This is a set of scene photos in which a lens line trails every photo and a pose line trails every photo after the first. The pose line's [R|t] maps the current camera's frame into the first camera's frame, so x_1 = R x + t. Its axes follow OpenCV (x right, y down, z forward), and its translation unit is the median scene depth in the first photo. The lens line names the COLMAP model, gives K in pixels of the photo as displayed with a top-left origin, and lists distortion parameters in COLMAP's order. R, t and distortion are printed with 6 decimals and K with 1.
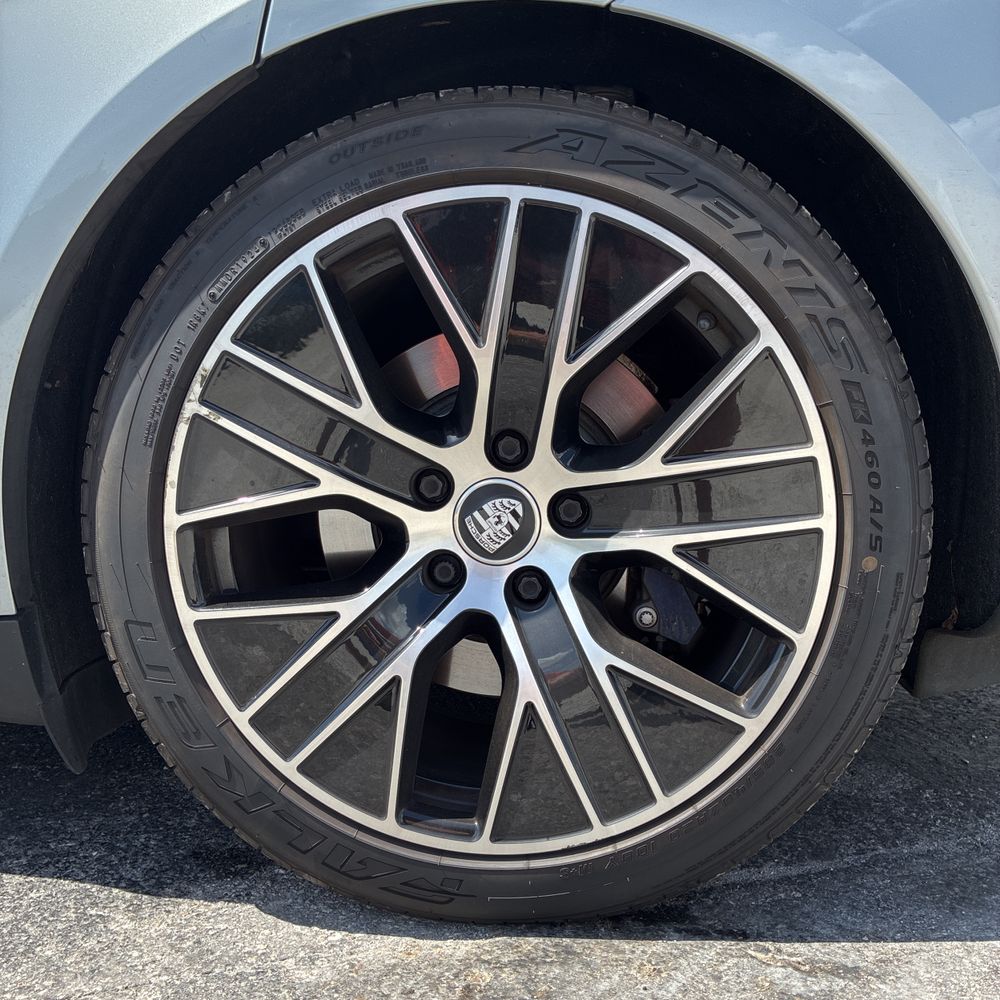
lens RADIAL K [[1015.5, 0, 501.0], [0, 1015.5, 498.5], [0, 0, 1]] dist [0.006217, 0.009692]
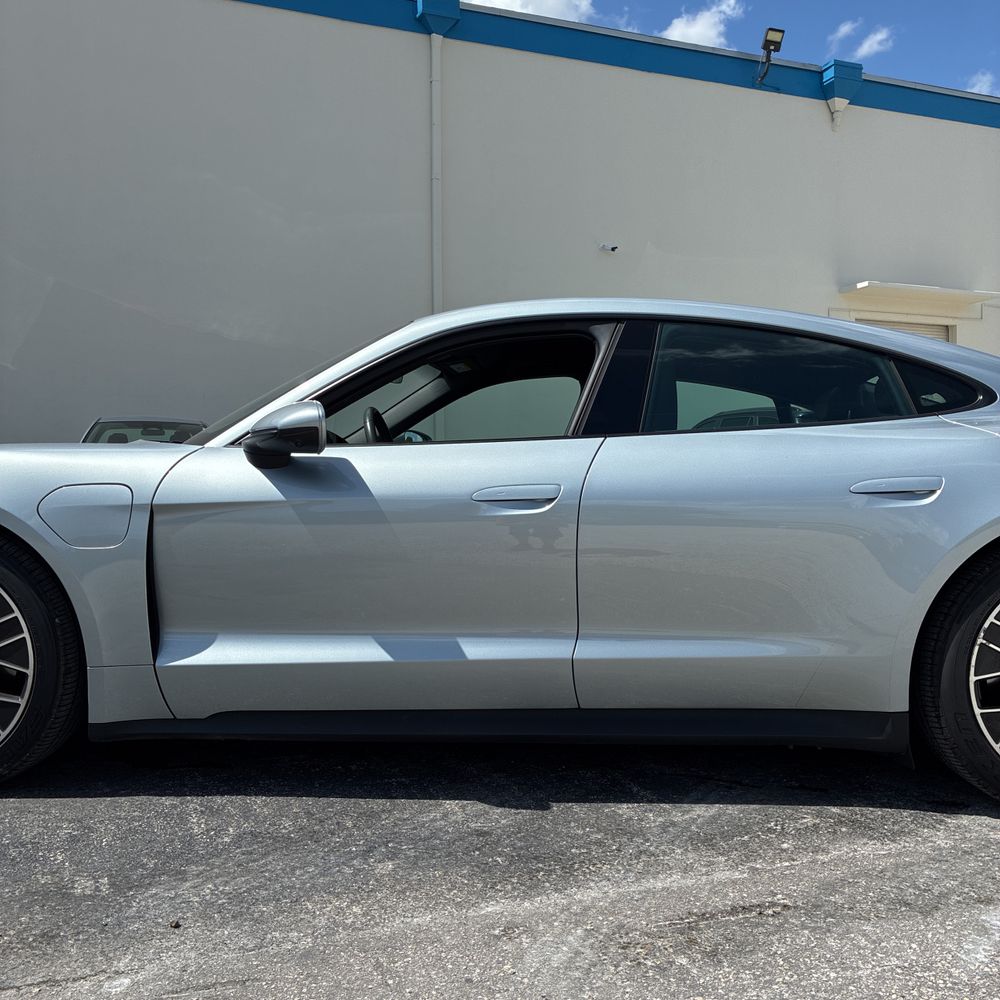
lens RADIAL K [[1012.6, 0, 500.0], [0, 1012.6, 500.0], [0, 0, 1]] dist [0.006645, -0.002878]
pose [[0.999901, -0.008400, 0.011264, -1.744564], [0.009326, 0.996346, -0.084894, -0.261024], [-0.010510, 0.084991, 0.996326, -1.988484]]
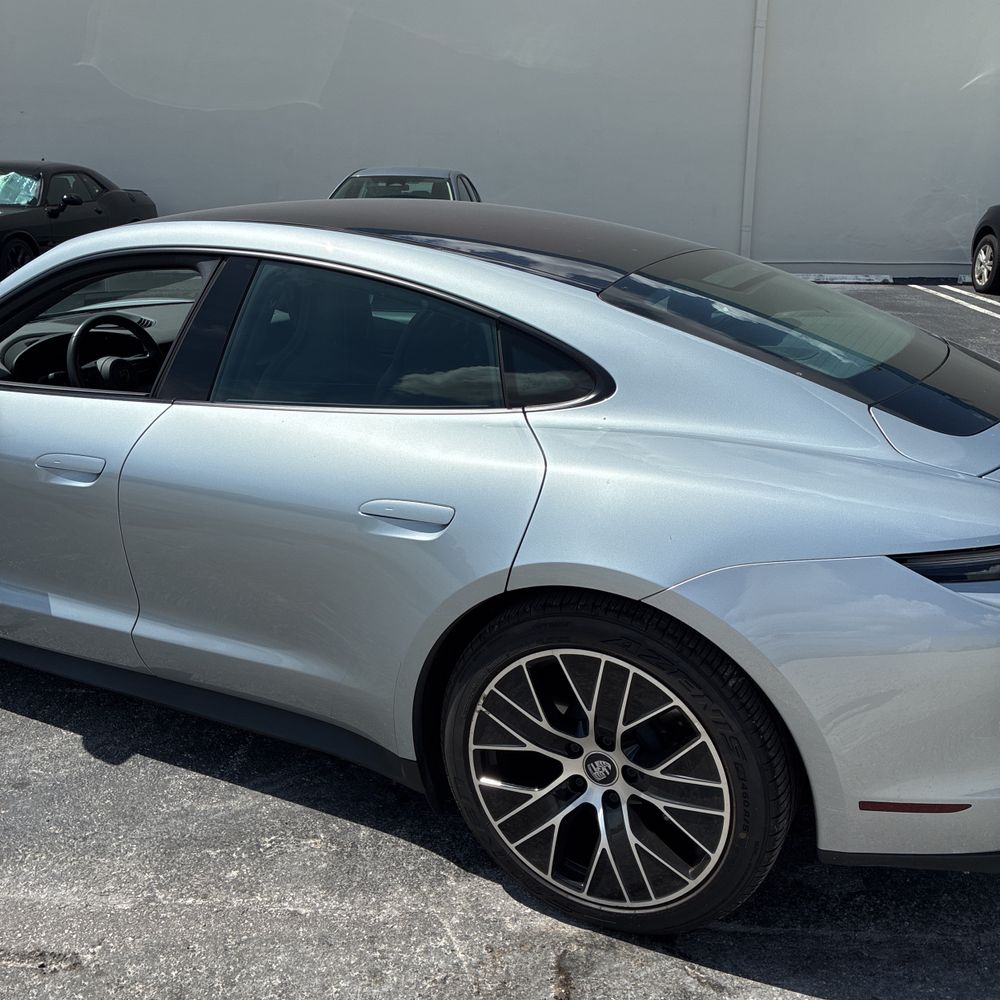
lens RADIAL K [[1012.6, 0, 500.0], [0, 1012.6, 500.0], [0, 0, 1]] dist [0.006645, -0.002878]
pose [[0.916825, 0.113634, -0.382779, 0.628402], [-0.033334, 0.977085, 0.210224, -1.103457], [0.397896, -0.179980, 0.899603, -1.108119]]
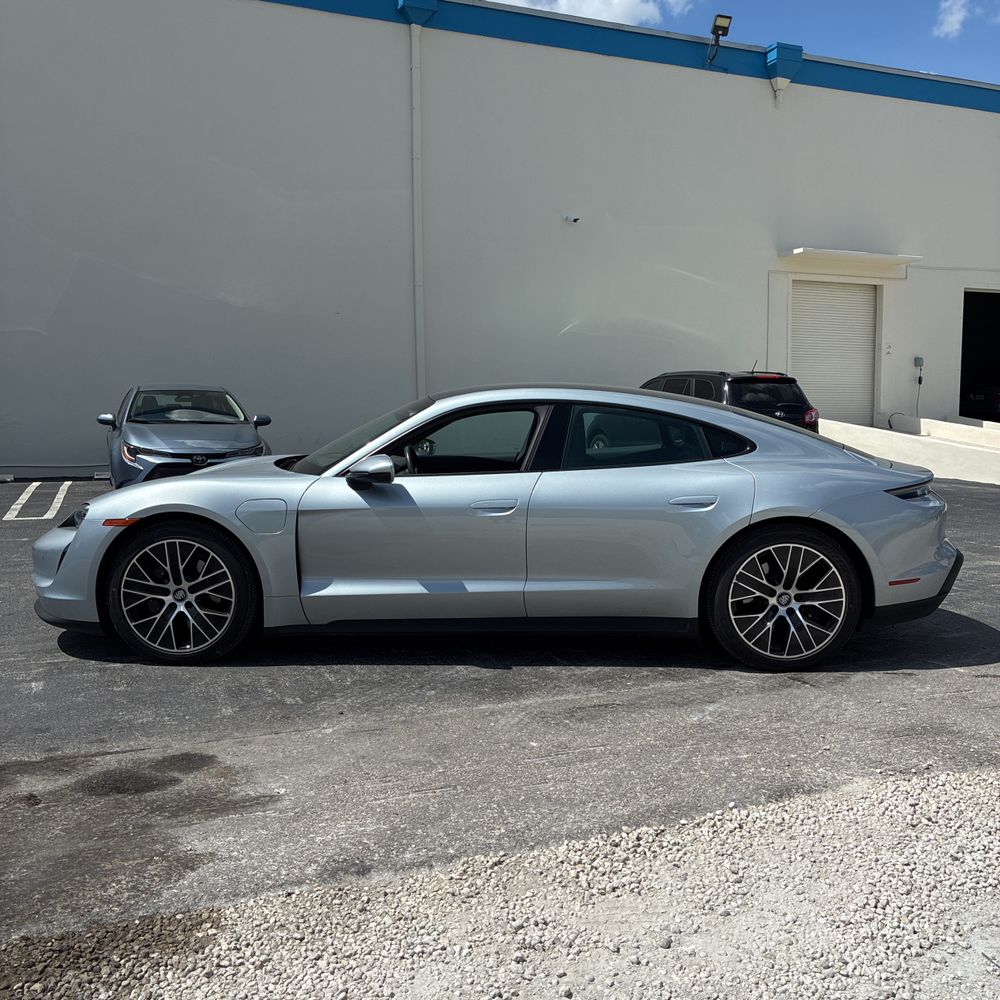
lens RADIAL K [[1012.6, 0, 500.0], [0, 1012.6, 500.0], [0, 0, 1]] dist [0.006645, -0.002878]
pose [[0.999149, -0.012401, 0.039336, -1.851912], [0.012808, 0.999867, -0.010099, -0.506907], [-0.039205, 0.010594, 0.999175, -4.692068]]
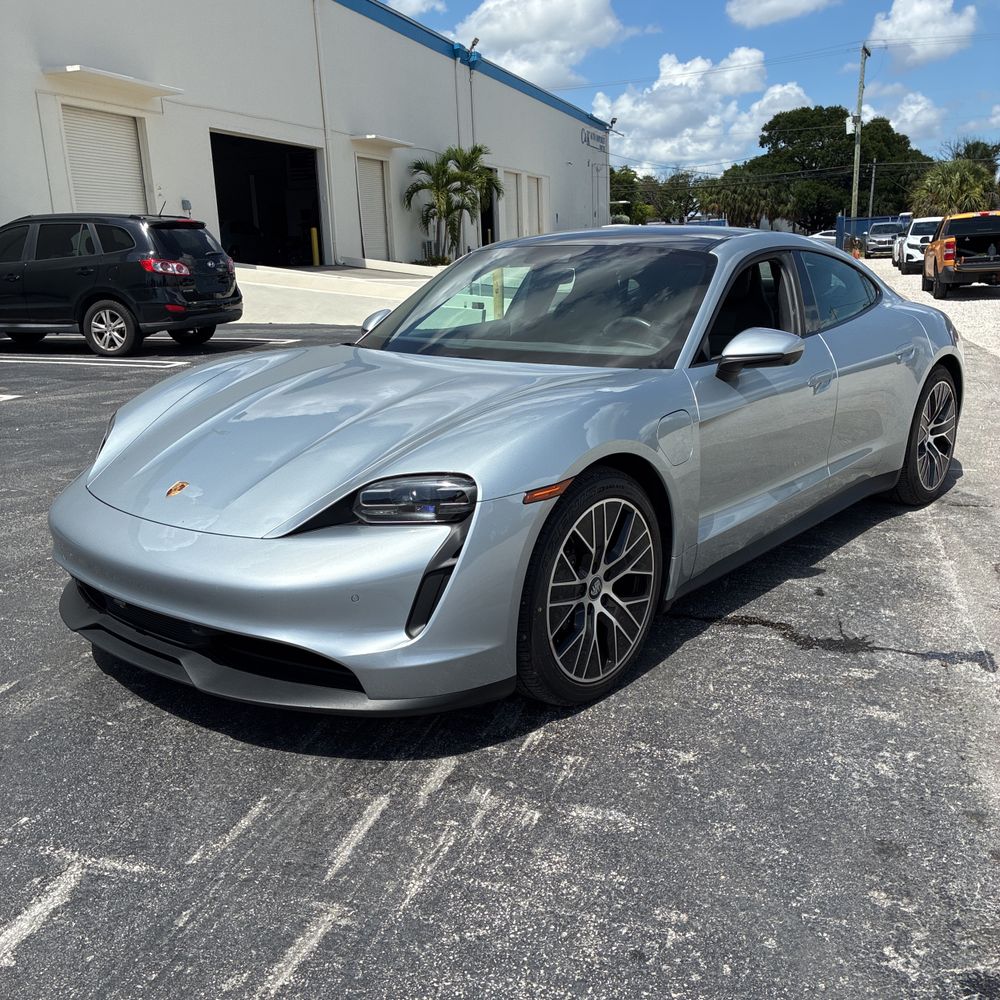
lens RADIAL K [[1017.6, 0, 495.9], [0, 1017.6, 479.7], [0, 0, 1]] dist [0.044967, -0.001555]
pose [[0.602959, -0.206739, 0.770519, -6.394436], [0.113502, 0.978244, 0.173654, -1.087460], [-0.789657, -0.017251, 0.613306, -0.705376]]
